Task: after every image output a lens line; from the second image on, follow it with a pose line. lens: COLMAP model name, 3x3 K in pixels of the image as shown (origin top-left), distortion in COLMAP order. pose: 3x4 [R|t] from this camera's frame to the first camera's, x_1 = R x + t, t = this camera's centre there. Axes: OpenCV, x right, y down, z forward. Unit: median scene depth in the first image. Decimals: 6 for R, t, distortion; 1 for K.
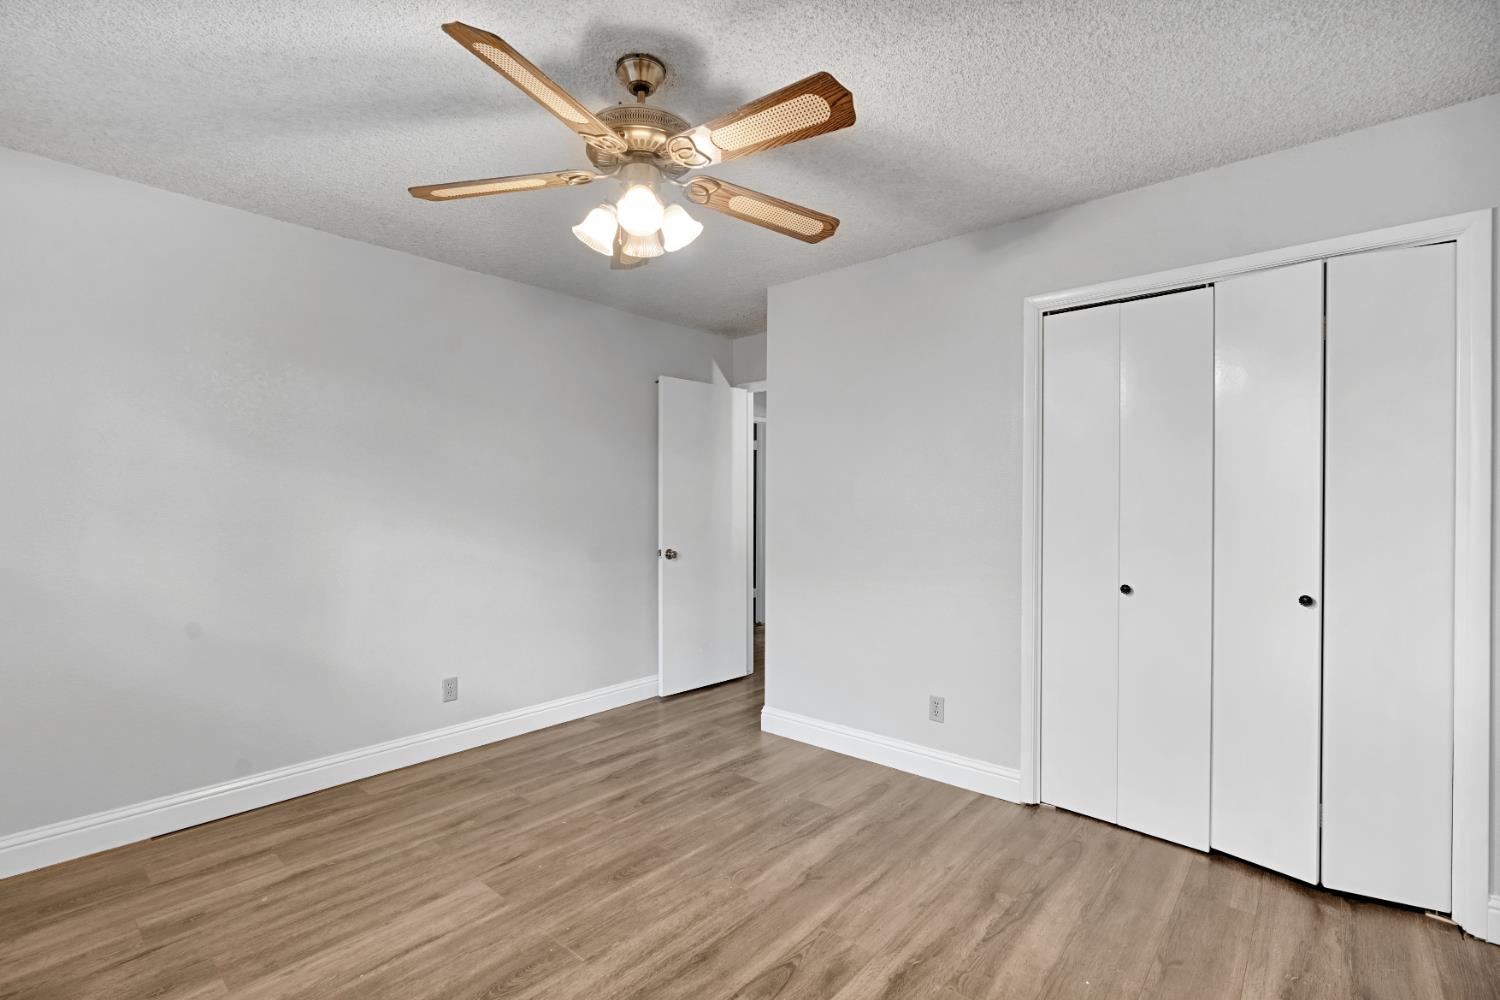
lens RADIAL K [[672.0, 0, 752.7], [0, 672.0, 493.4], [0, 0, 1]] dist [-0.003690, 0.000441]
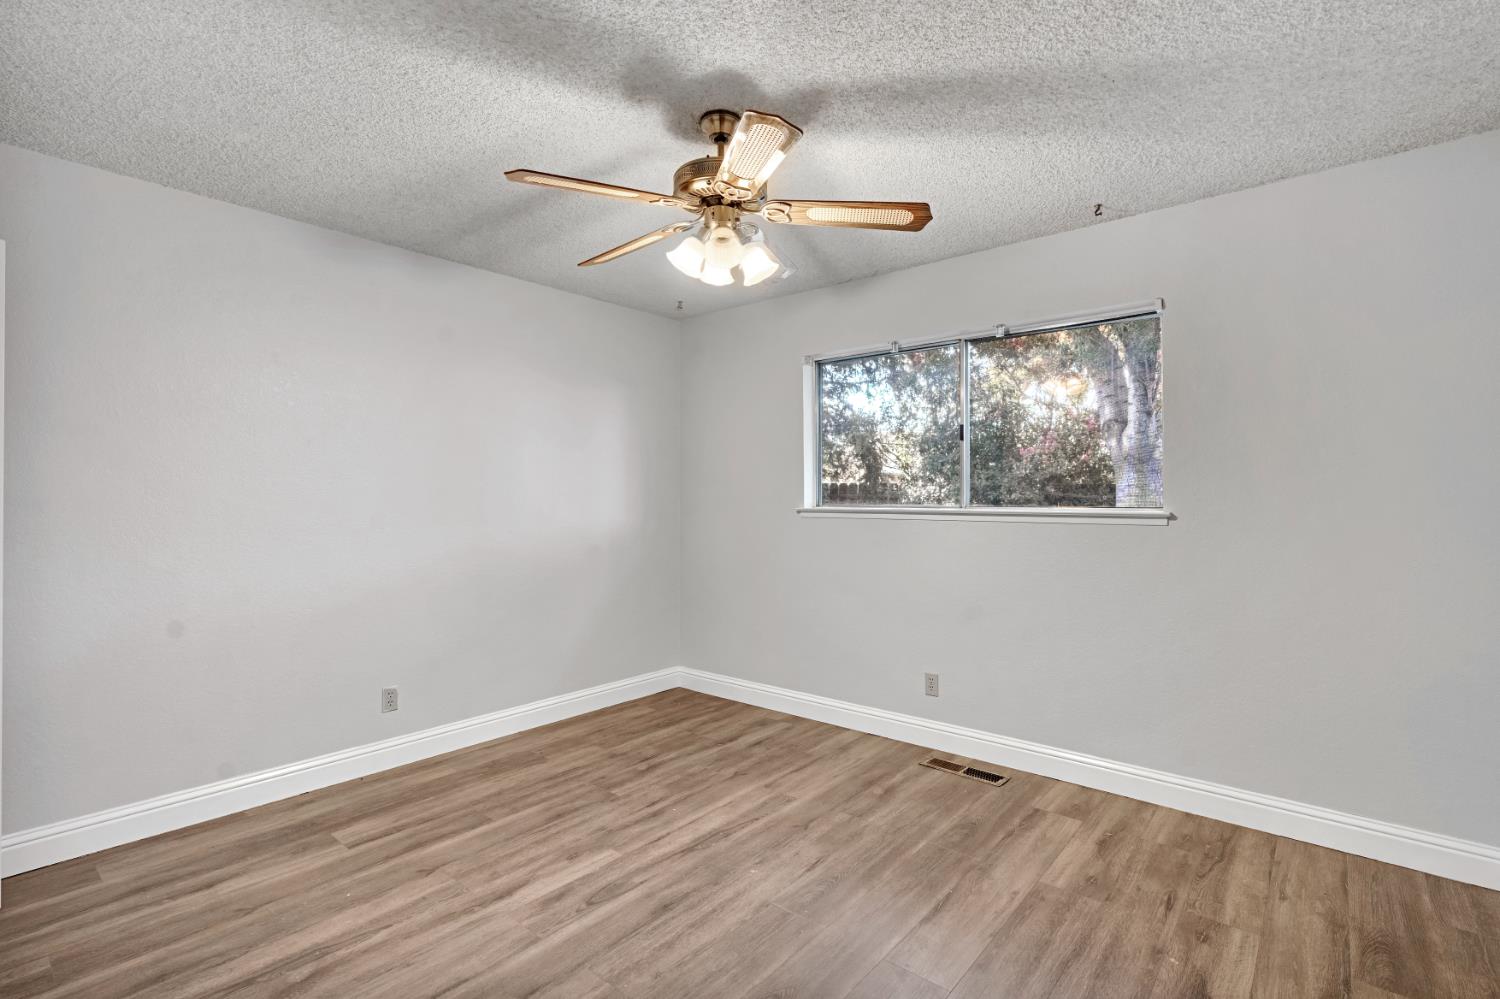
lens RADIAL K [[672.0, 0, 752.7], [0, 672.0, 492.9], [0, 0, 1]] dist [-0.003690, 0.000441]
pose [[-0.999845, -0.002005, -0.017491, -0.188475], [-0.001816, 0.999940, -0.010808, 0.015799], [0.017511, -0.010775, -0.999789, 2.034792]]
